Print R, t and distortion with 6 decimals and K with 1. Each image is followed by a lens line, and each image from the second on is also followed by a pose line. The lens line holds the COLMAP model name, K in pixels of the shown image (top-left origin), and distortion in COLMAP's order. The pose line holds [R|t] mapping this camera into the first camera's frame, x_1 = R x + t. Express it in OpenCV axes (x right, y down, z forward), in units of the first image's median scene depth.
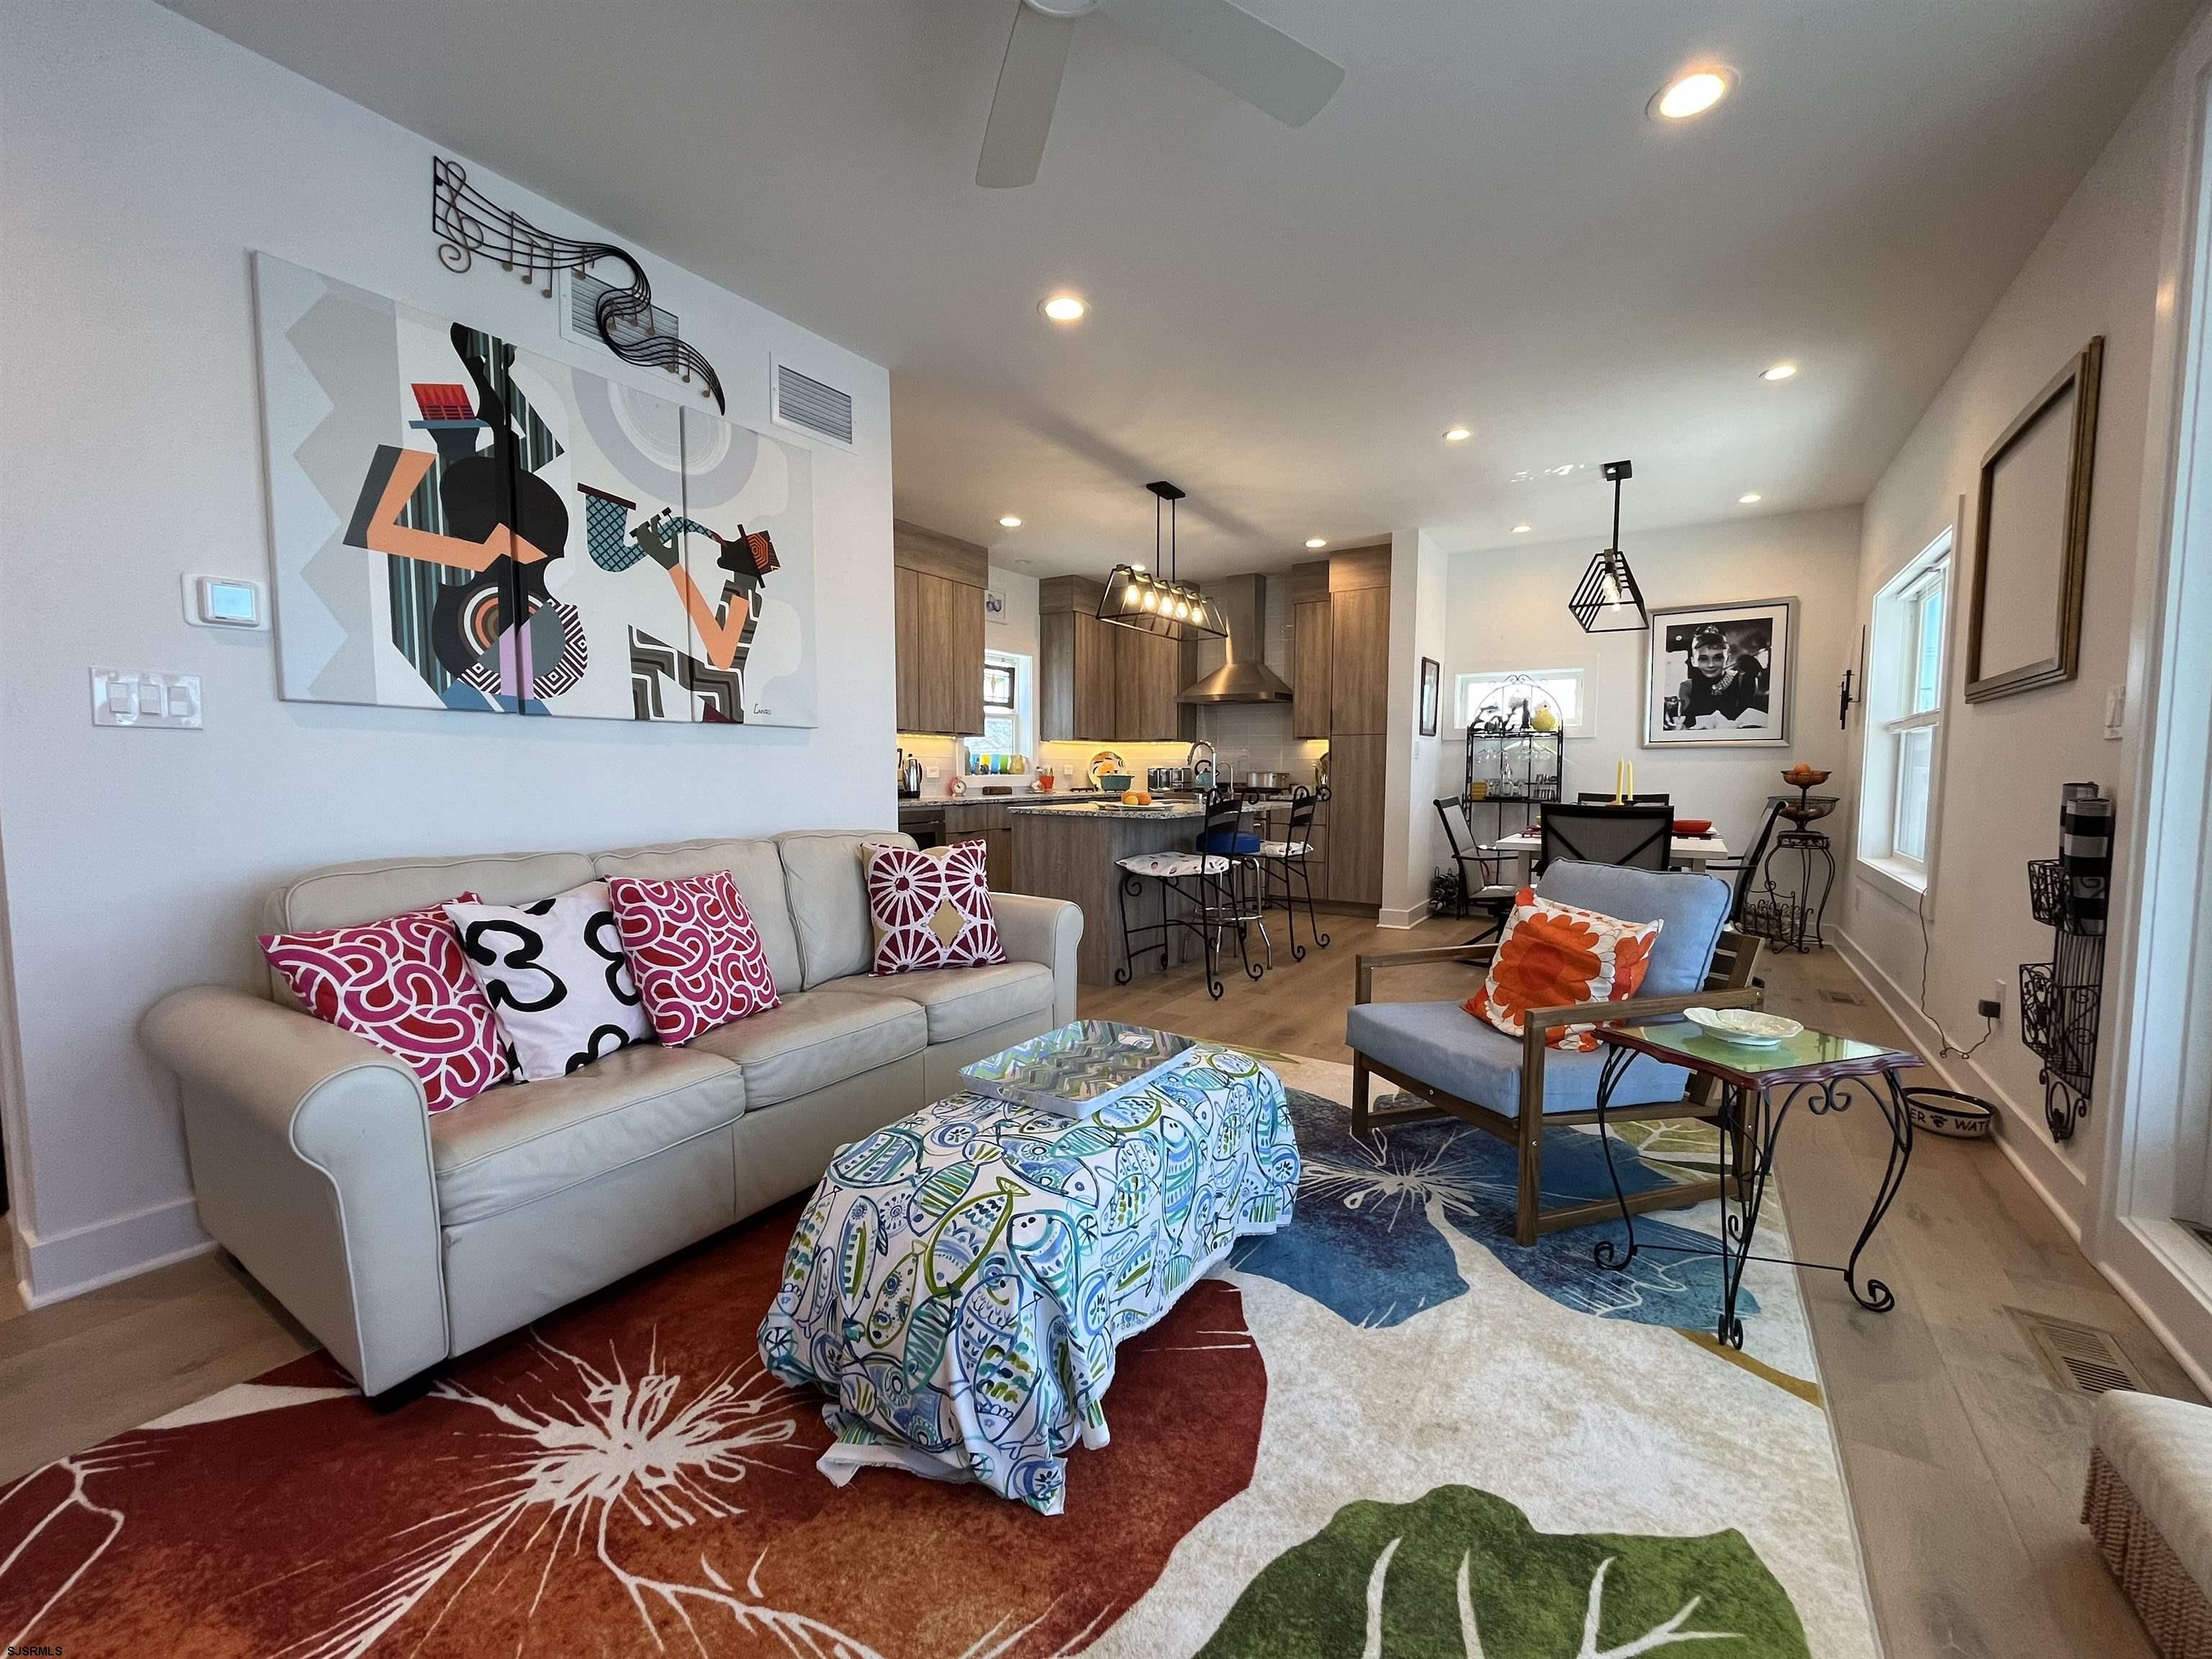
lens RADIAL K [[896.1, 0, 1099.5], [0, 896.1, 835.5], [0, 0, 1]] dist [-0.002975, -0.000077]
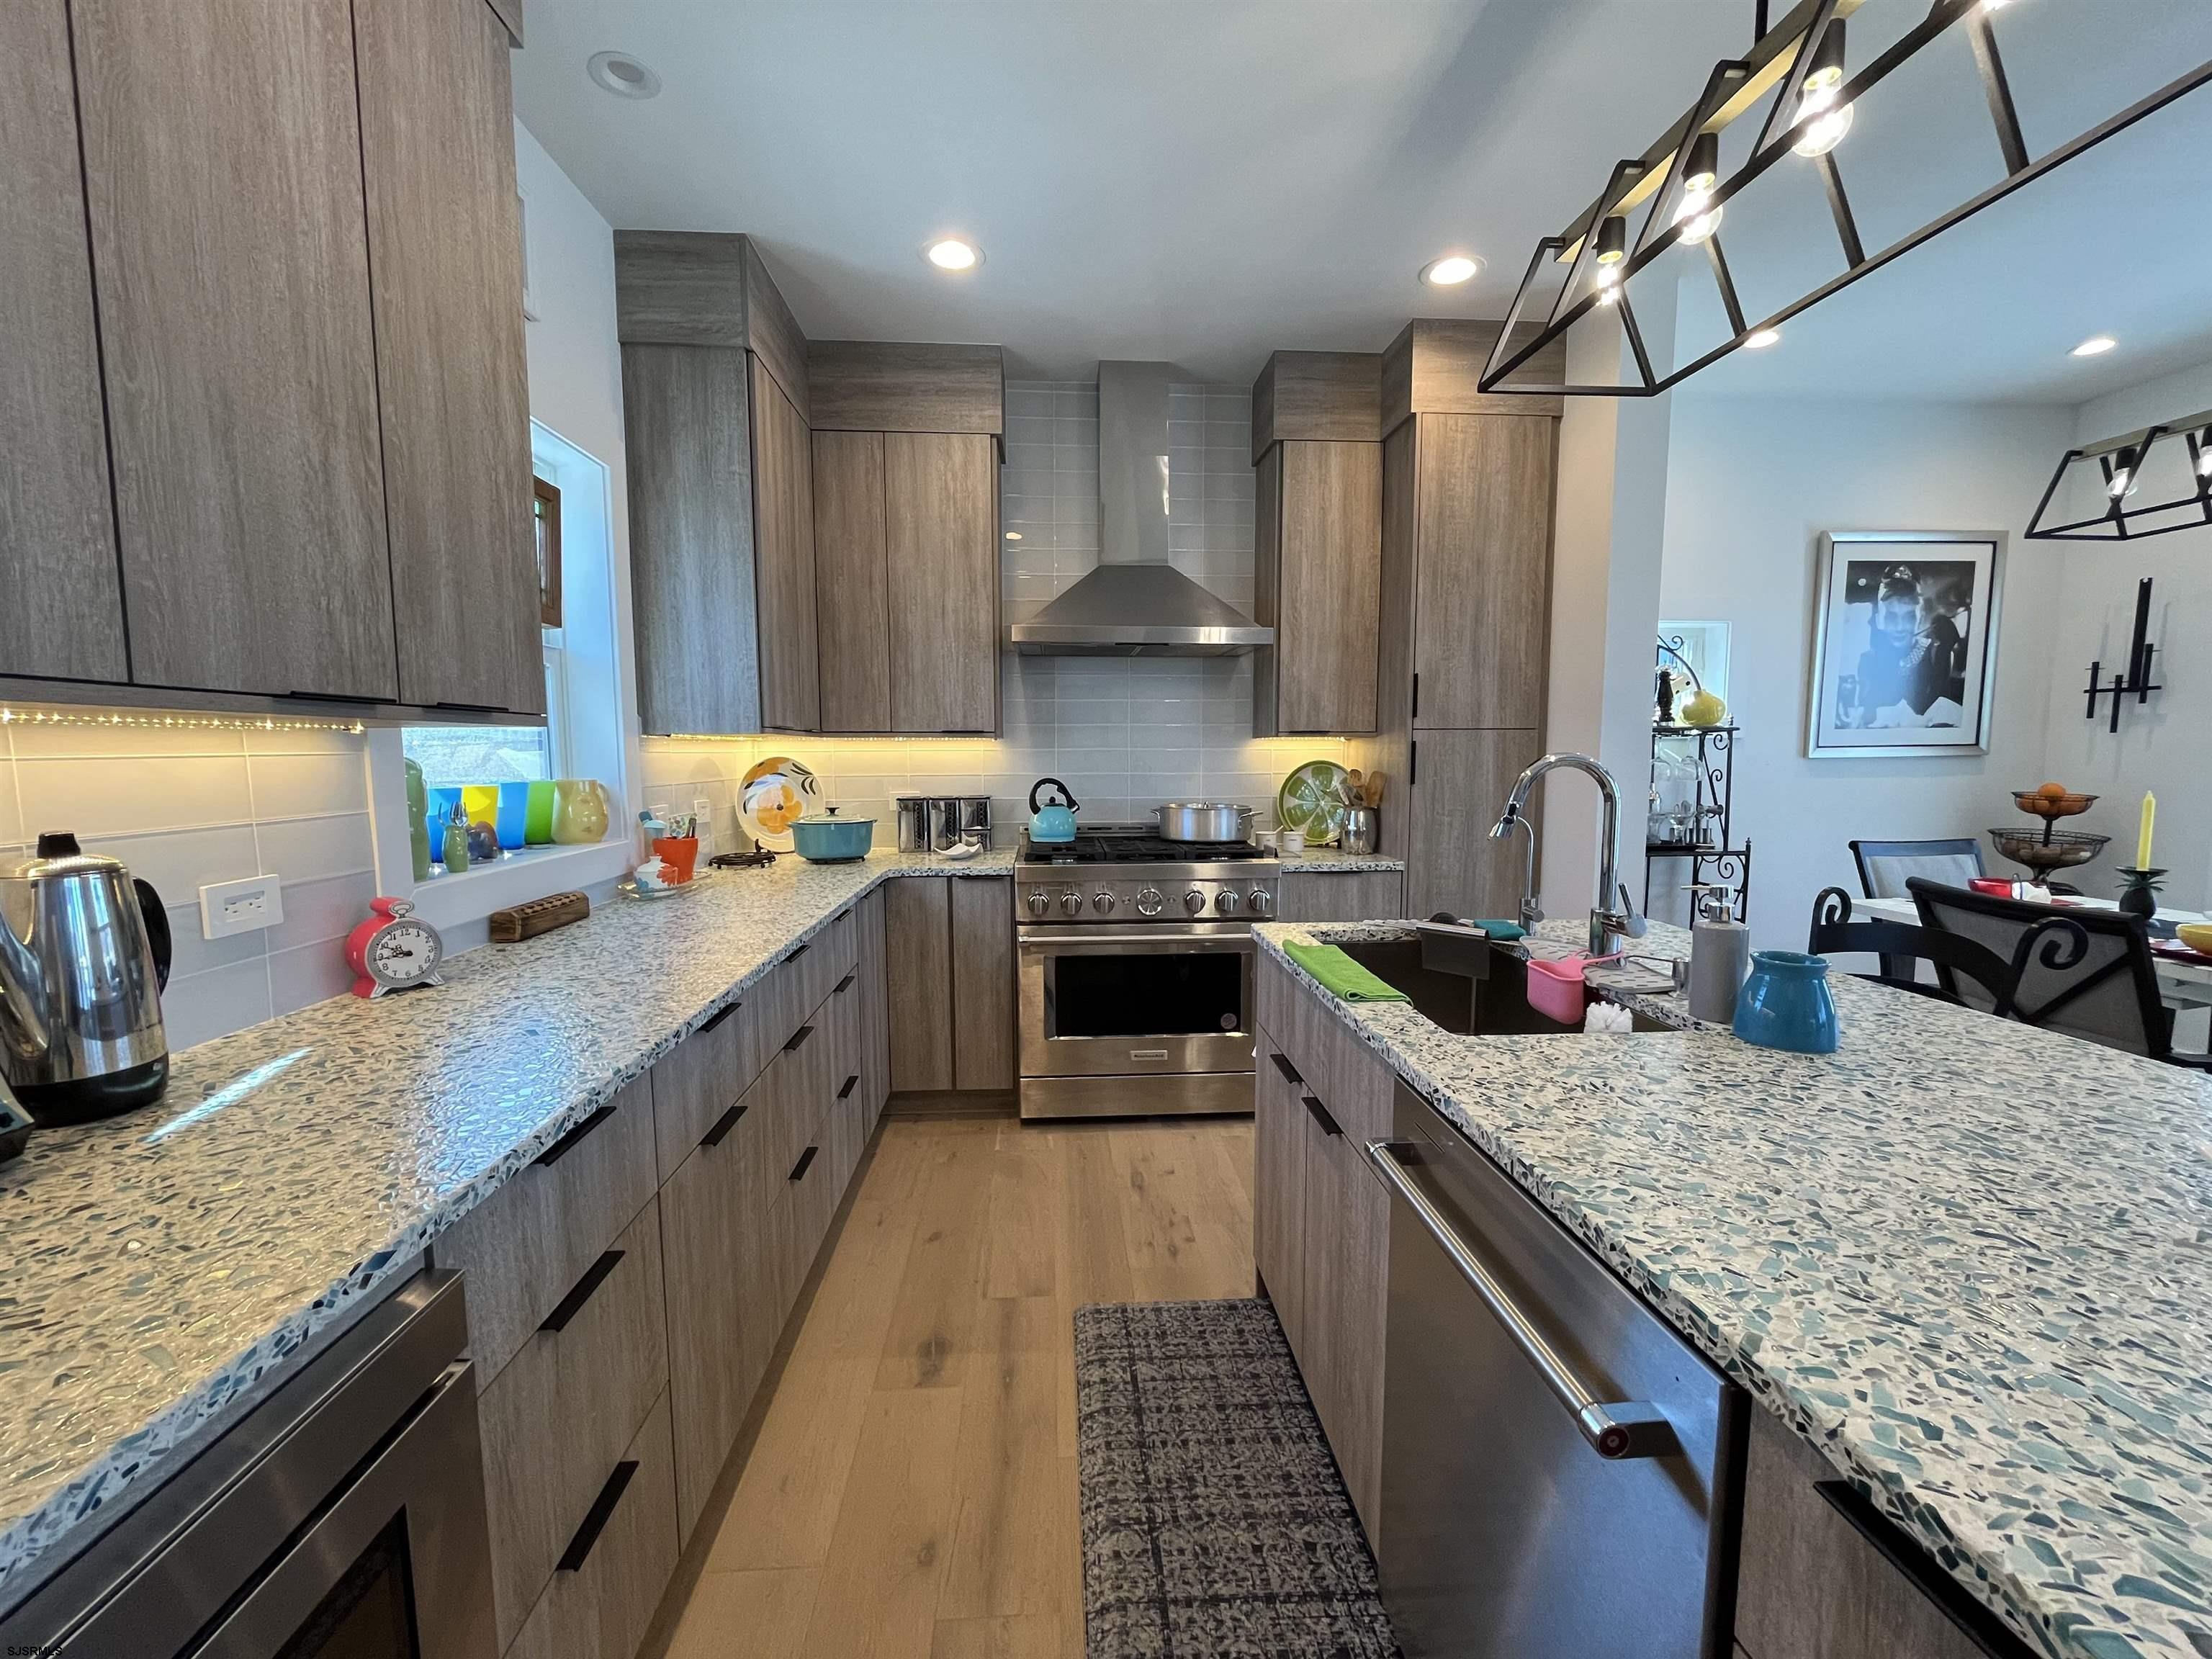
lens RADIAL K [[896.1, 0, 1099.5], [0, 896.1, 835.5], [0, 0, 1]] dist [-0.002975, -0.000077]
pose [[0.802731, -0.061928, 0.593117, -0.145156], [0.049246, 0.998080, 0.037561, -0.080885], [-0.594305, -0.000942, 0.804239, 0.708979]]
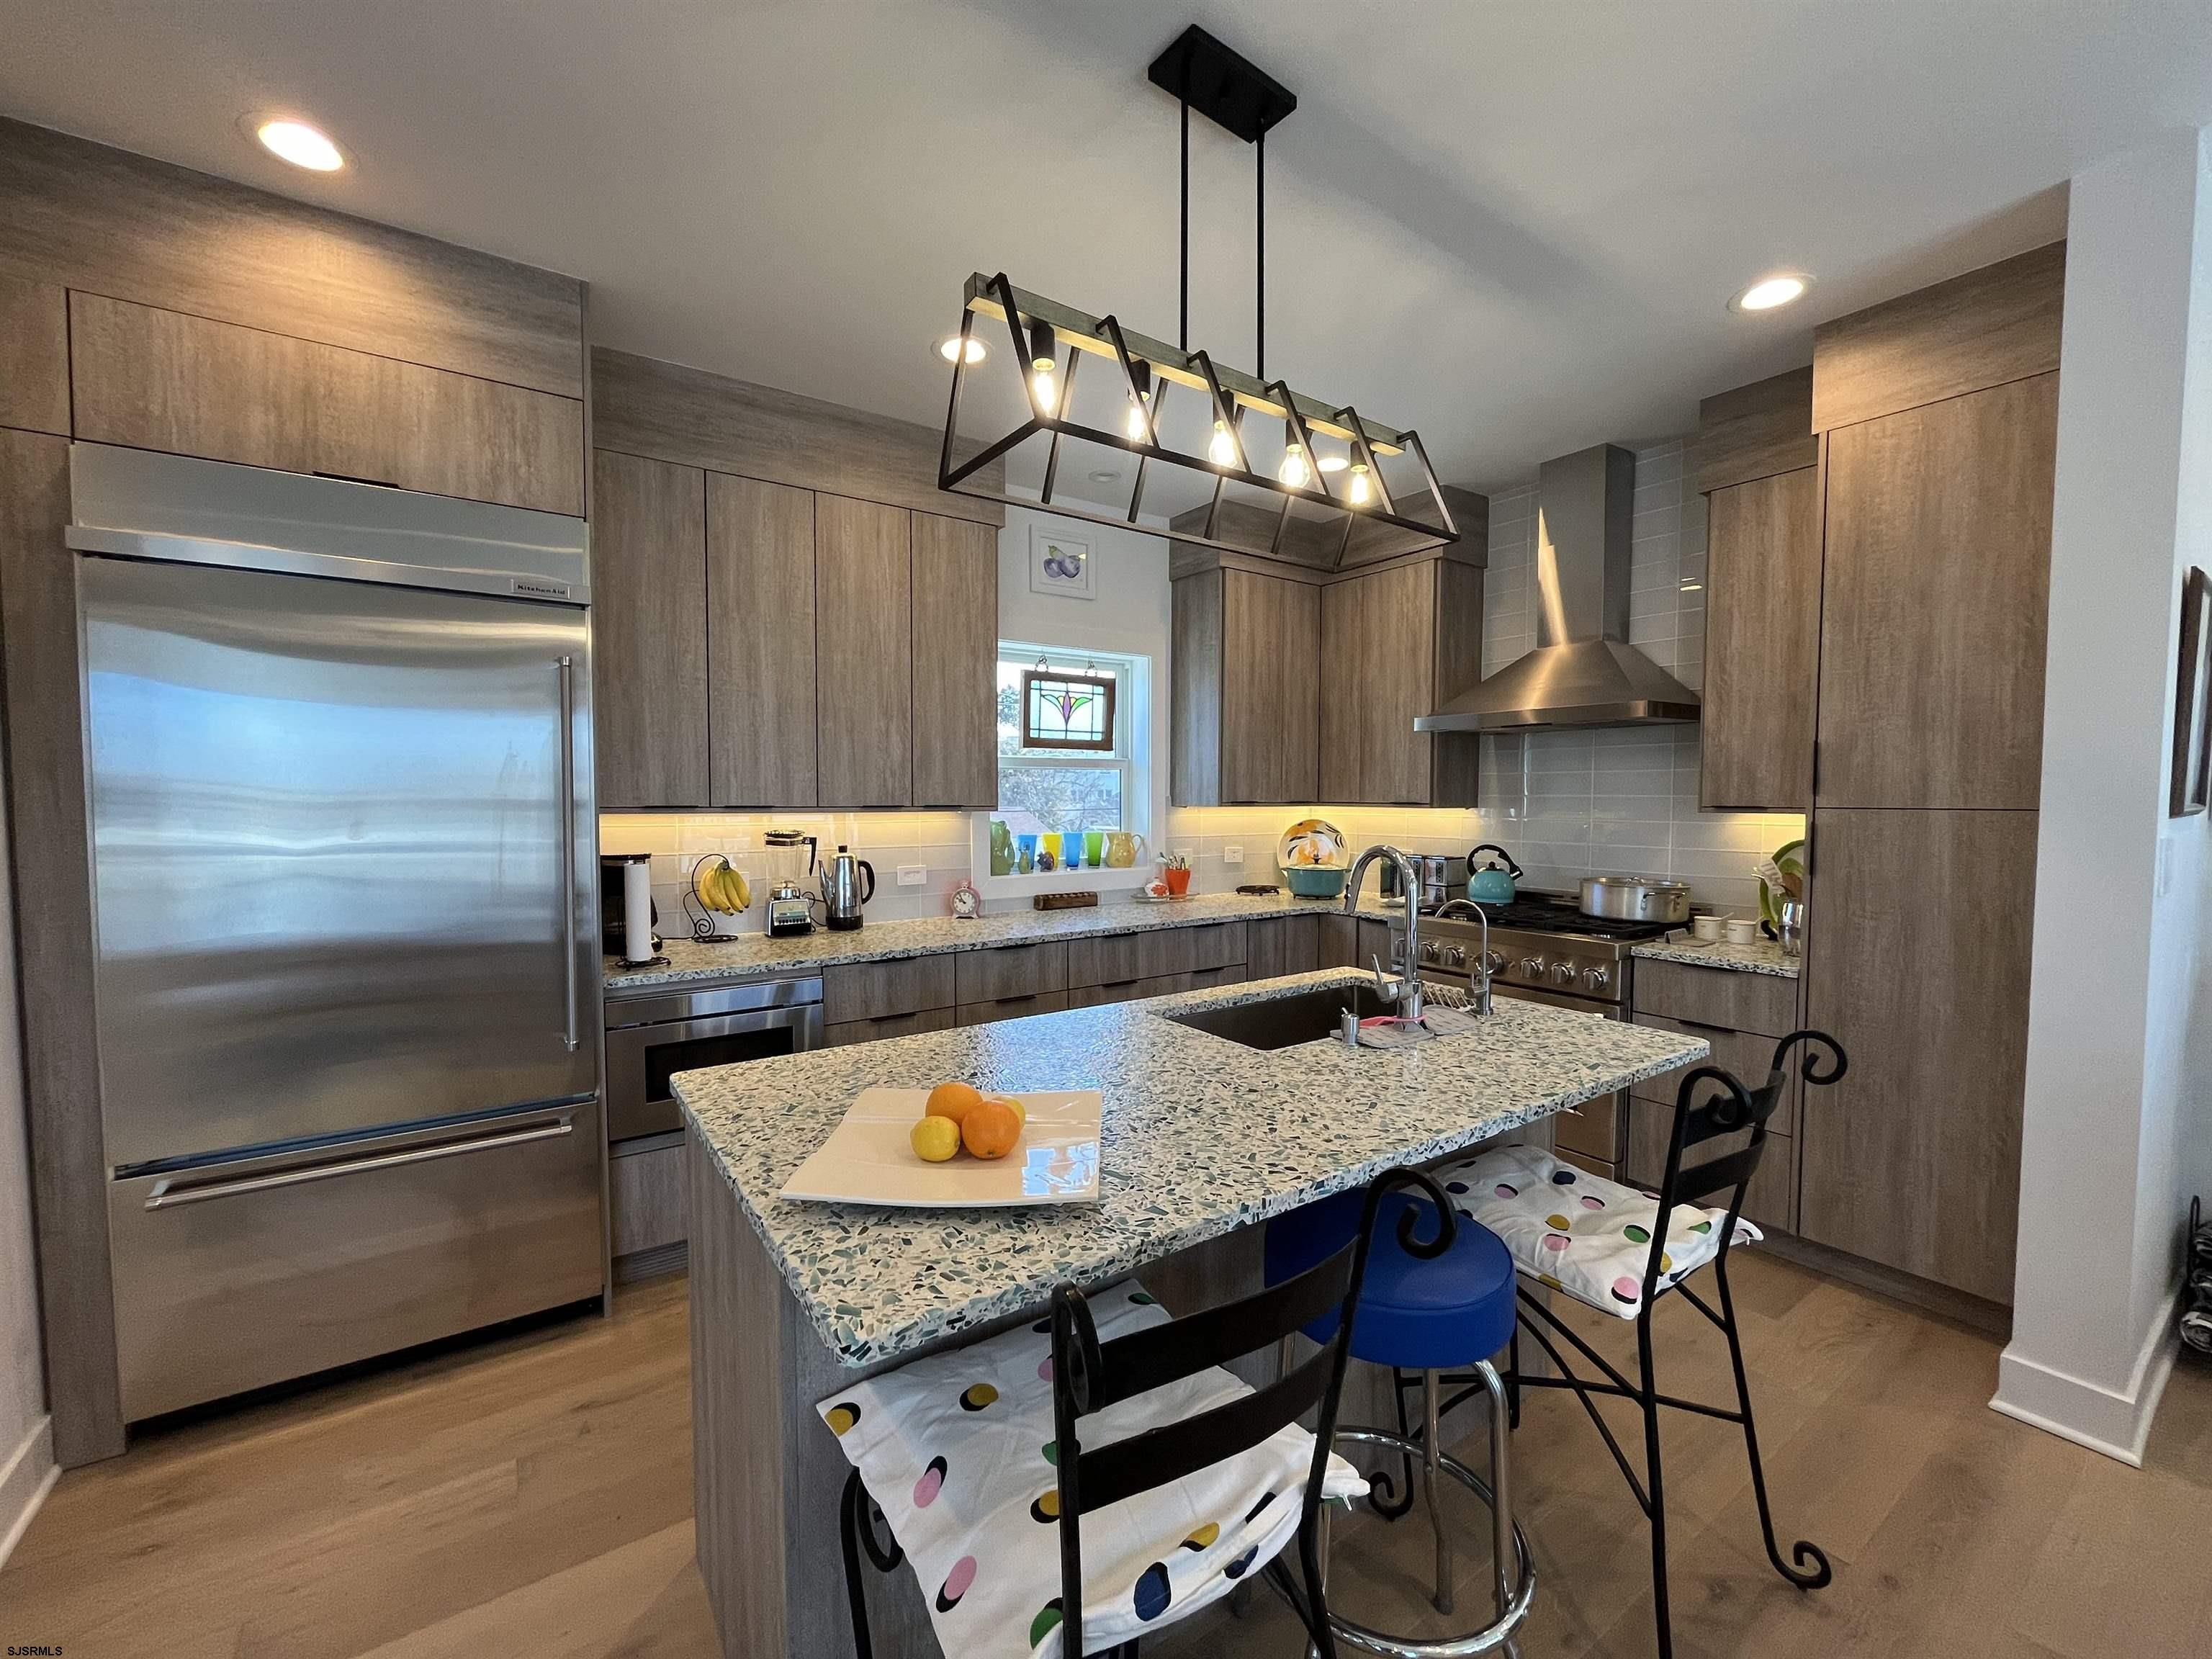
lens RADIAL K [[896.1, 0, 1099.5], [0, 896.1, 835.5], [0, 0, 1]] dist [-0.002975, -0.000077]
pose [[0.924705, 0.015653, -0.380362, 0.119949], [-0.026603, 0.999369, -0.023548, -0.081796], [0.379754, 0.031894, 0.924538, 0.523790]]
